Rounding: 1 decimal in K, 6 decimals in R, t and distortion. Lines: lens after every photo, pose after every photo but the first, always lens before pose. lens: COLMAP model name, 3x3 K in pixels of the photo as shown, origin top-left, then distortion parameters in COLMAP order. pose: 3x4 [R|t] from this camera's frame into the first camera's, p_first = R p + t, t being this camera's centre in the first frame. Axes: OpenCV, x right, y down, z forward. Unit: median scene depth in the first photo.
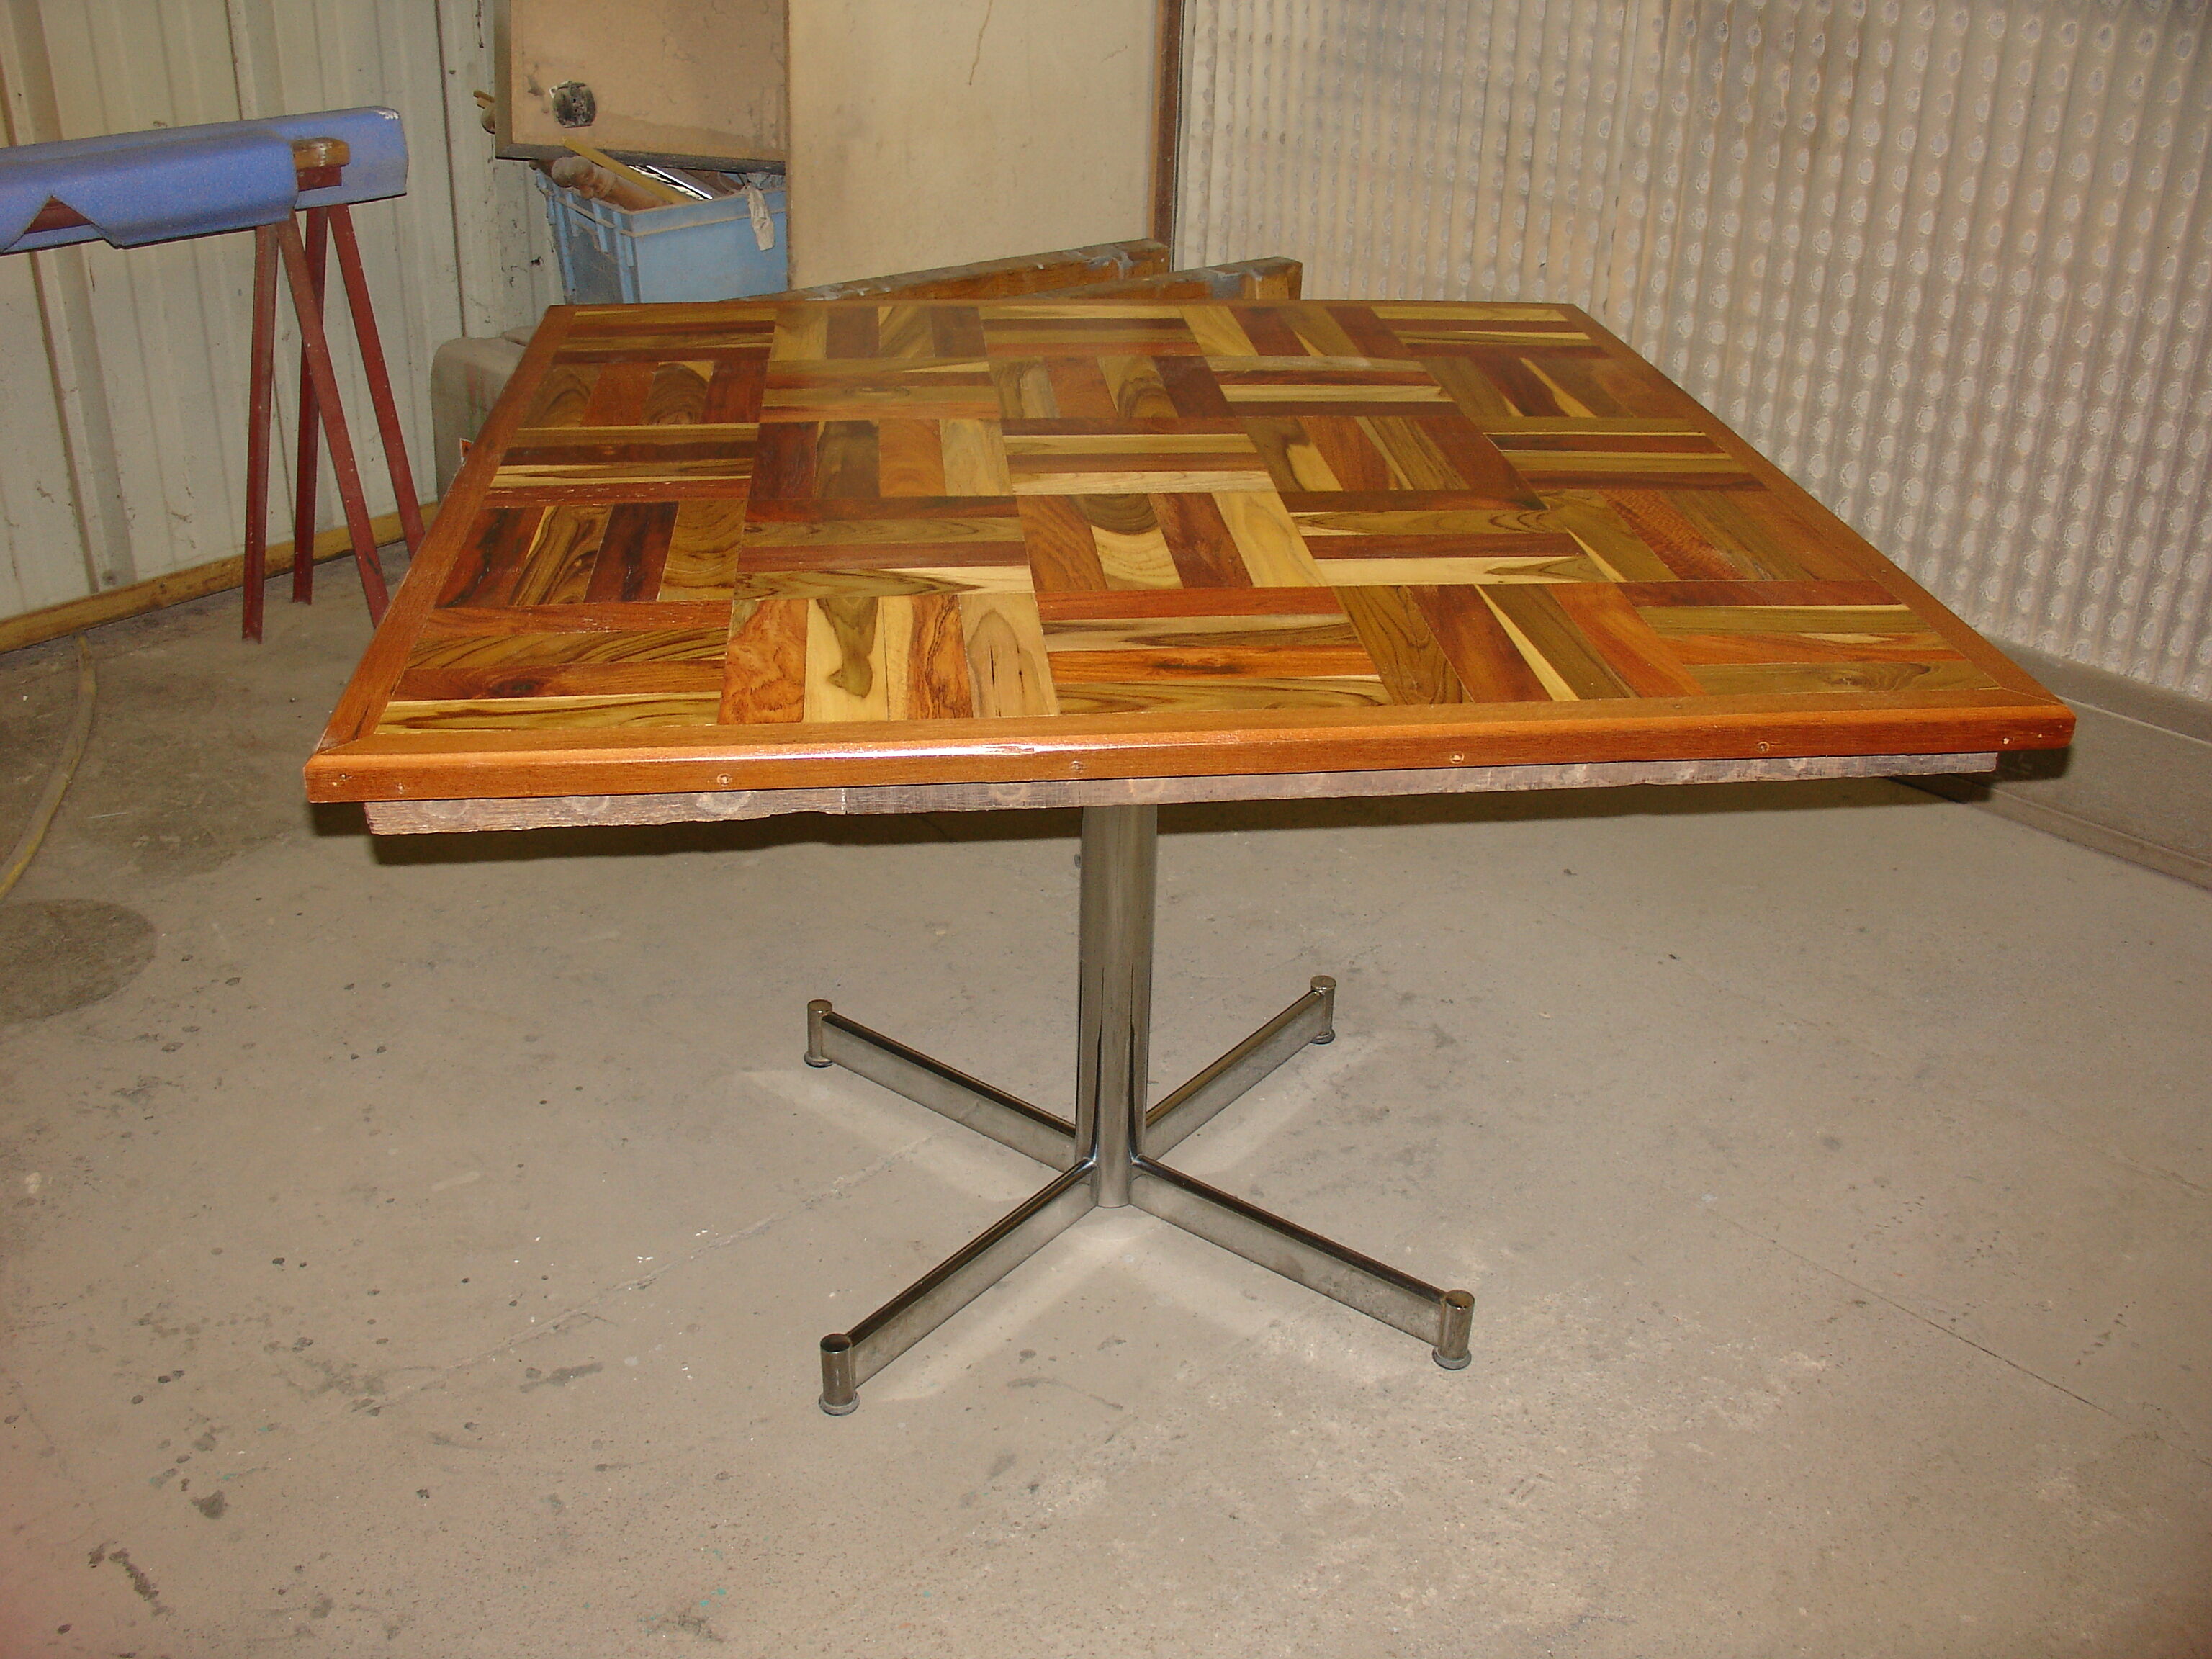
lens RADIAL K [[2206.7, 0, 1079.8], [0, 2206.7, 796.0], [0, 0, 1]] dist [-0.204487, 0.230012]
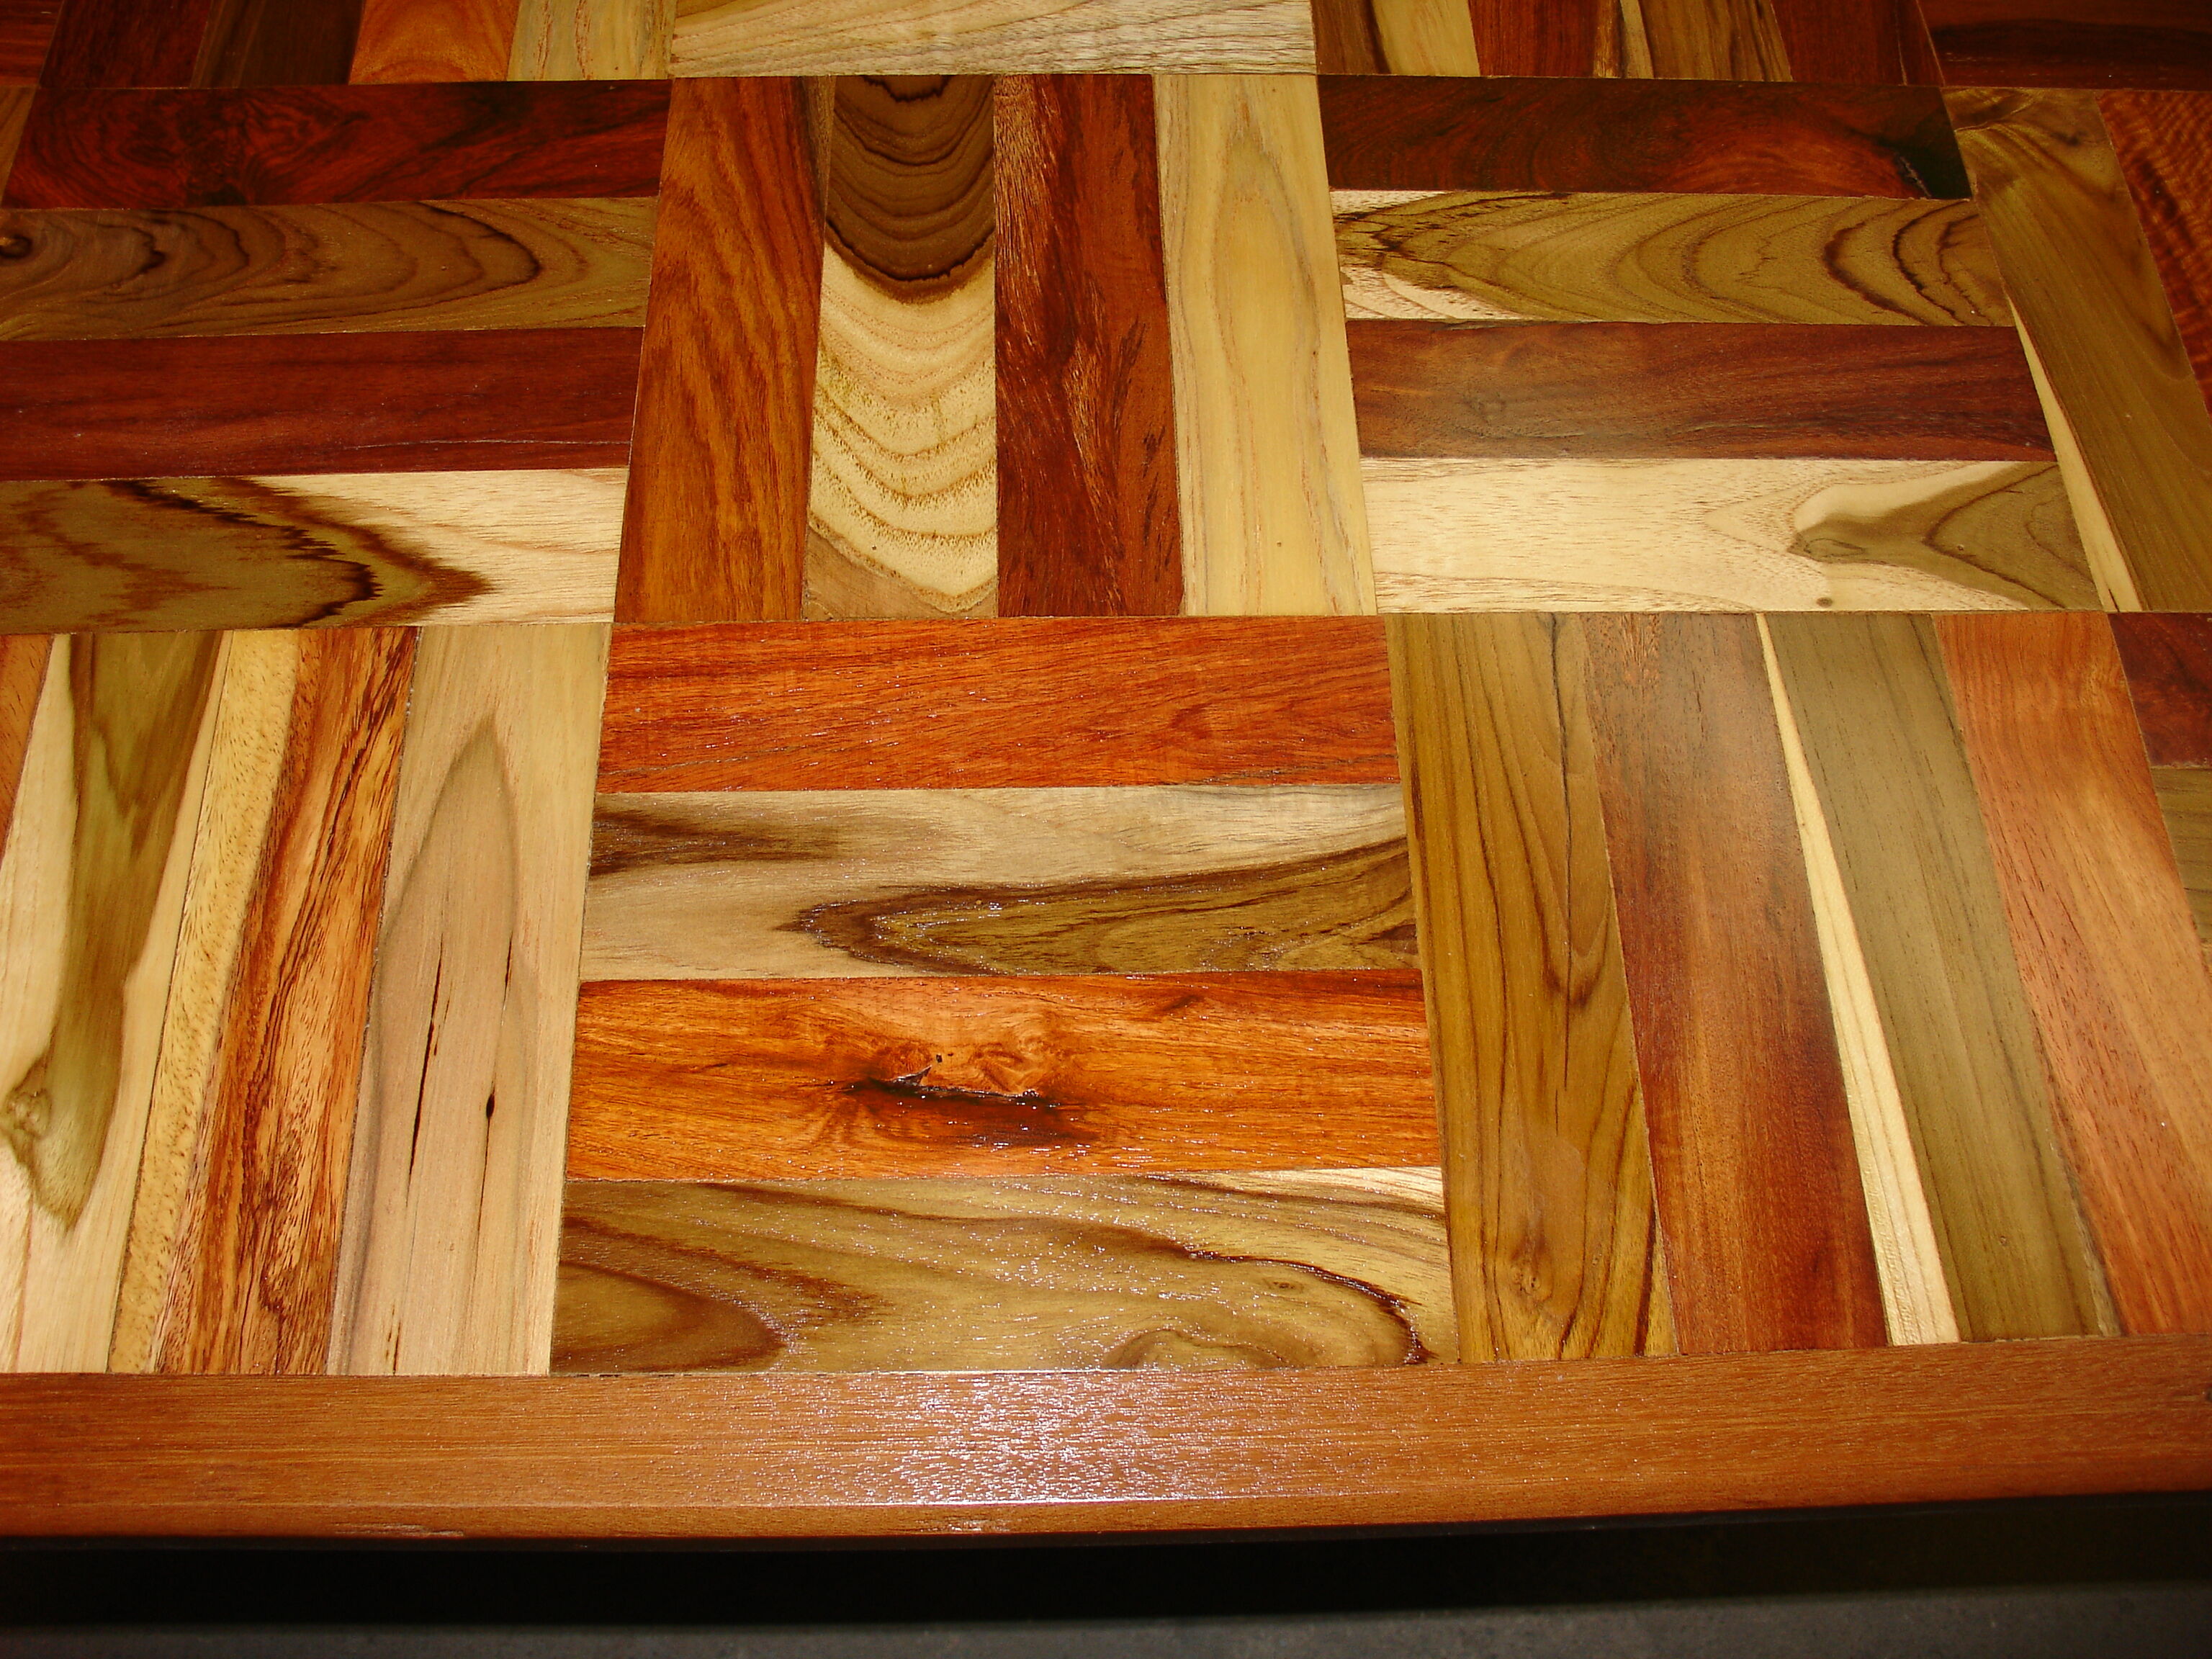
lens RADIAL K [[2206.7, 0, 1079.8], [0, 2206.7, 796.0], [0, 0, 1]] dist [-0.204487, 0.230012]
pose [[0.997500, 0.063851, -0.030262, 0.056375], [-0.035080, 0.819275, 0.572326, -0.217201], [0.061337, -0.569834, 0.819467, 0.500345]]
